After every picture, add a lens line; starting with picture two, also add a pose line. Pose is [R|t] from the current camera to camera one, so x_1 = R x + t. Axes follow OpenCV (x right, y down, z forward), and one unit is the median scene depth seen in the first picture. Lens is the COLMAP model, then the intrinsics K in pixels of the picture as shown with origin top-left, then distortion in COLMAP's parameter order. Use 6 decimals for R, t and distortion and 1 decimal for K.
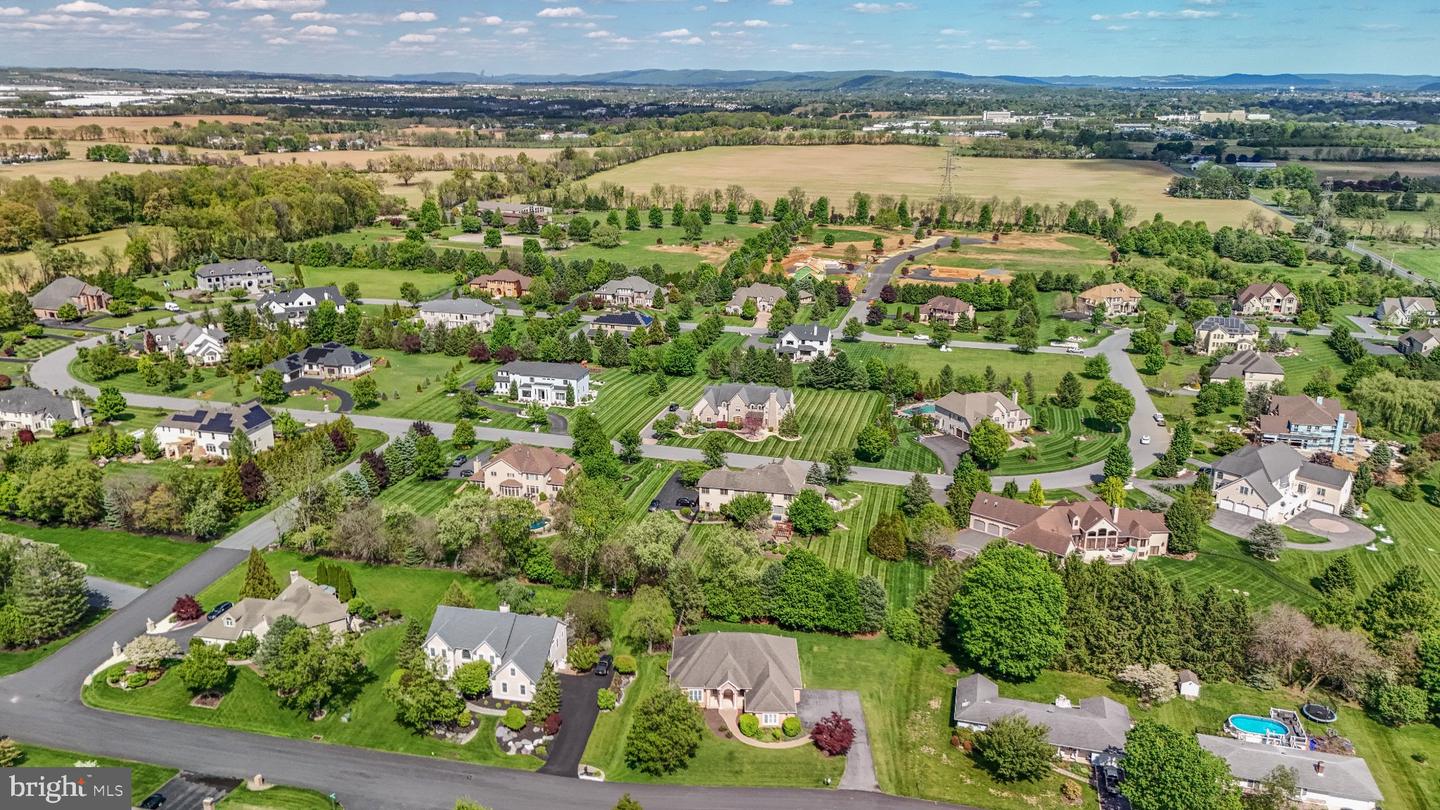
lens RADIAL K [[1053.6, 0, 714.2], [0, 1053.6, 407.9], [0, 0, 1]] dist [0.086037, -0.081700]
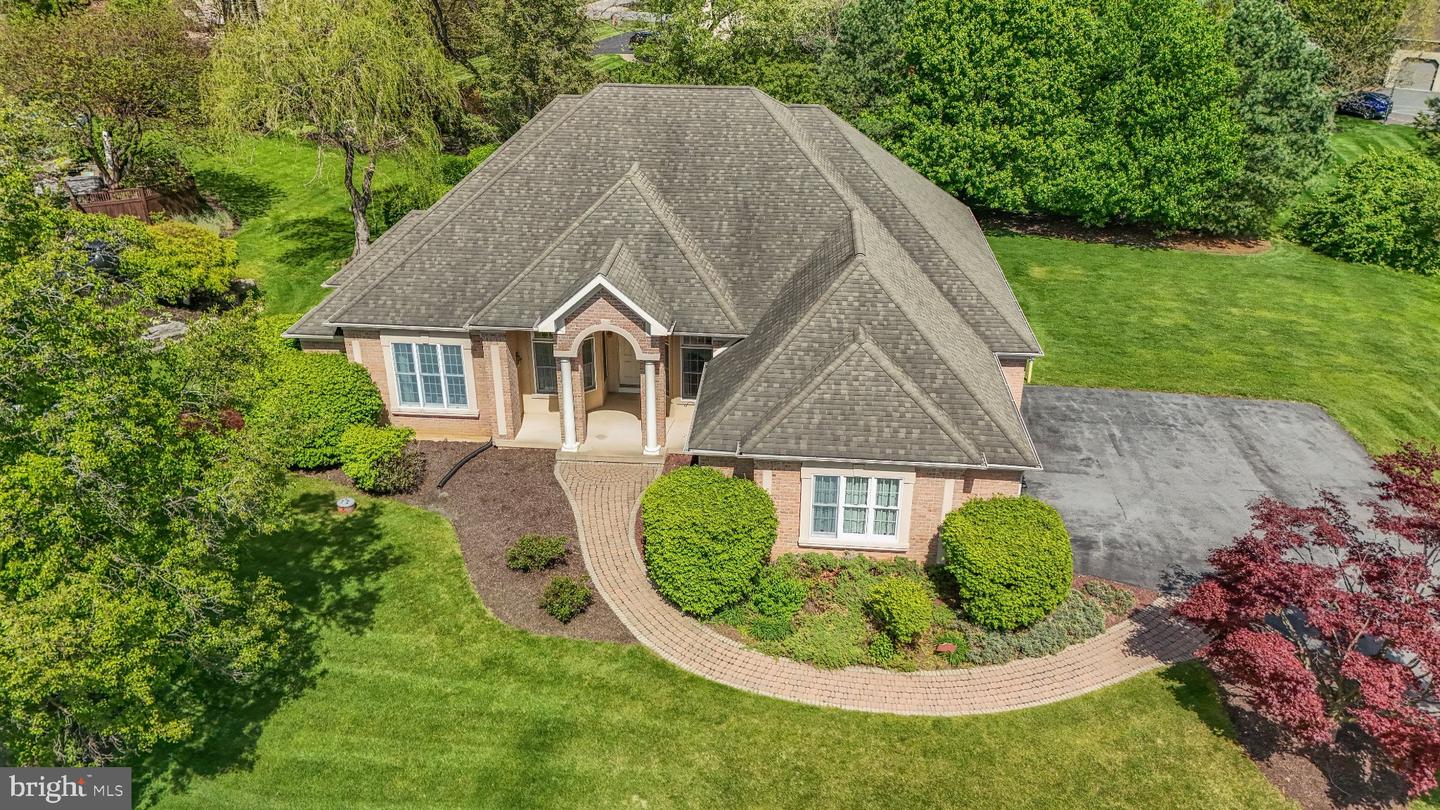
lens RADIAL K [[1053.6, 0, 714.2], [0, 1053.6, 407.9], [0, 0, 1]] dist [0.086037, -0.081700]
pose [[0.997569, 0.031815, -0.062006, 0.036057], [-0.022966, 0.990093, 0.138524, 0.221695], [0.065799, -0.136764, 0.988416, 0.730338]]
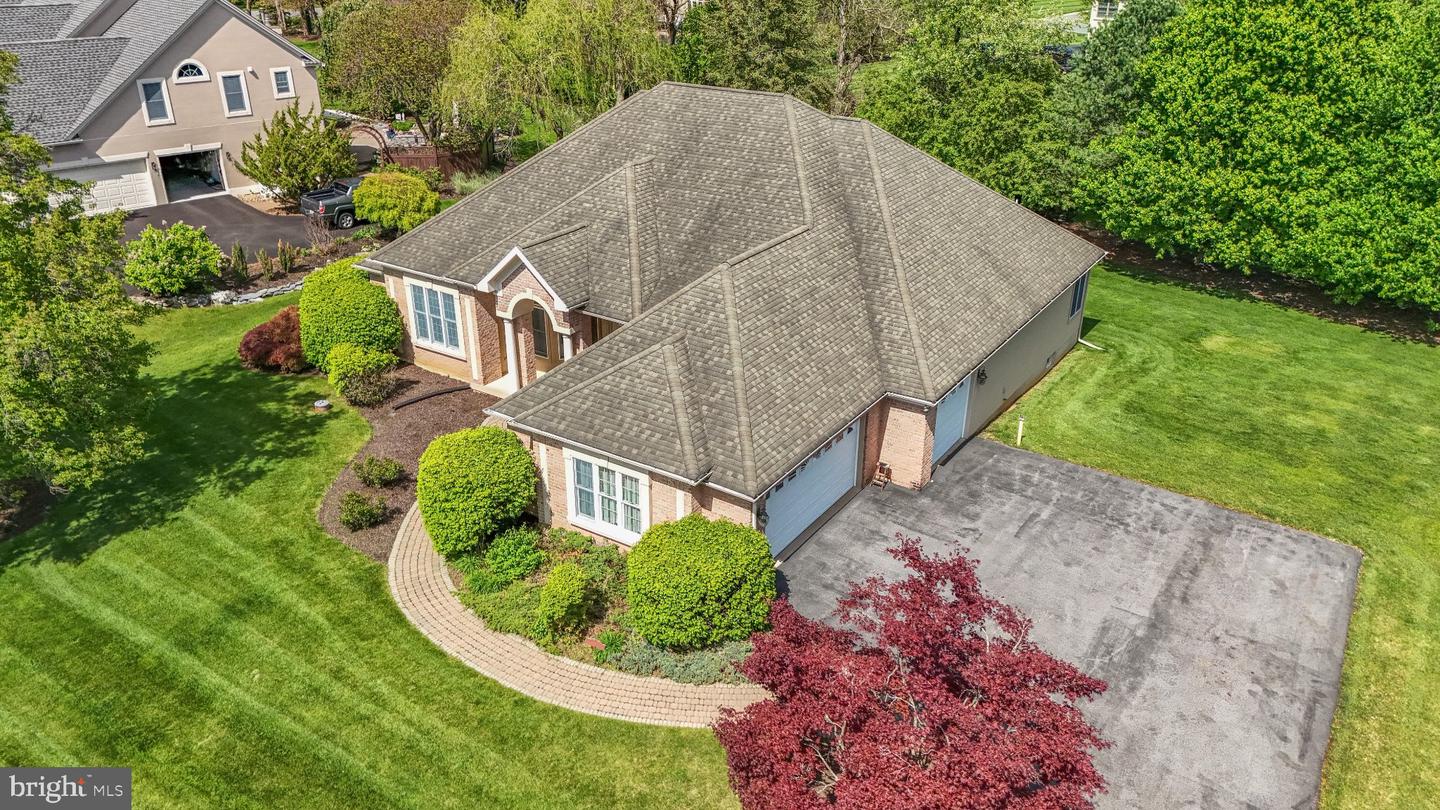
lens RADIAL K [[1053.6, 0, 714.2], [0, 1053.6, 407.9], [0, 0, 1]] dist [0.086037, -0.081700]
pose [[0.842918, 0.231077, -0.485894, 0.115657], [-0.164922, 0.970572, 0.175473, 0.214951], [0.512143, -0.067775, 0.856222, 0.750294]]
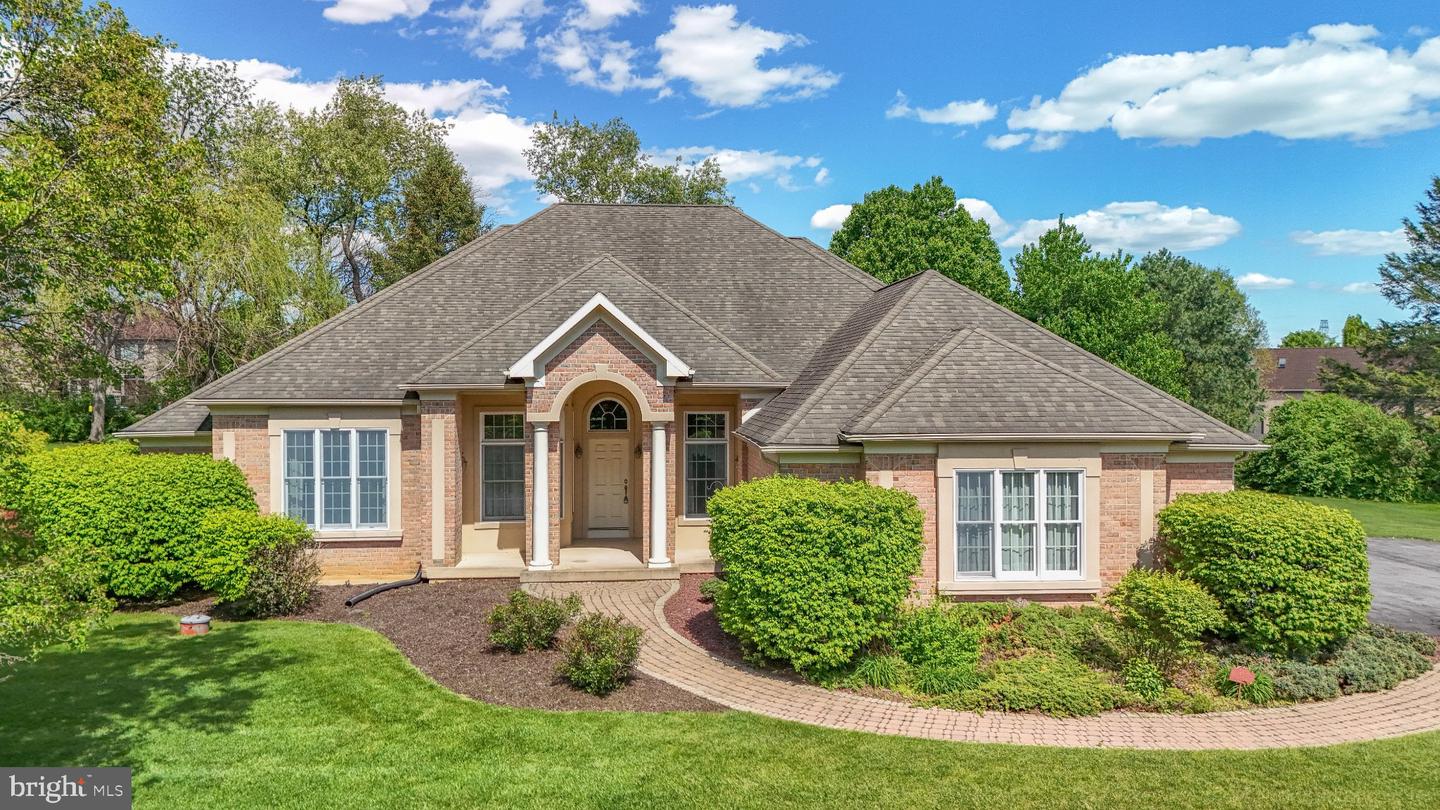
lens RADIAL K [[1053.6, 0, 714.2], [0, 1053.6, 407.9], [0, 0, 1]] dist [0.086037, -0.081700]
pose [[0.996009, -0.004527, 0.089138, 0.013940], [0.029462, 0.959407, -0.280482, 0.264015], [-0.084250, 0.281989, 0.955711, 0.771608]]
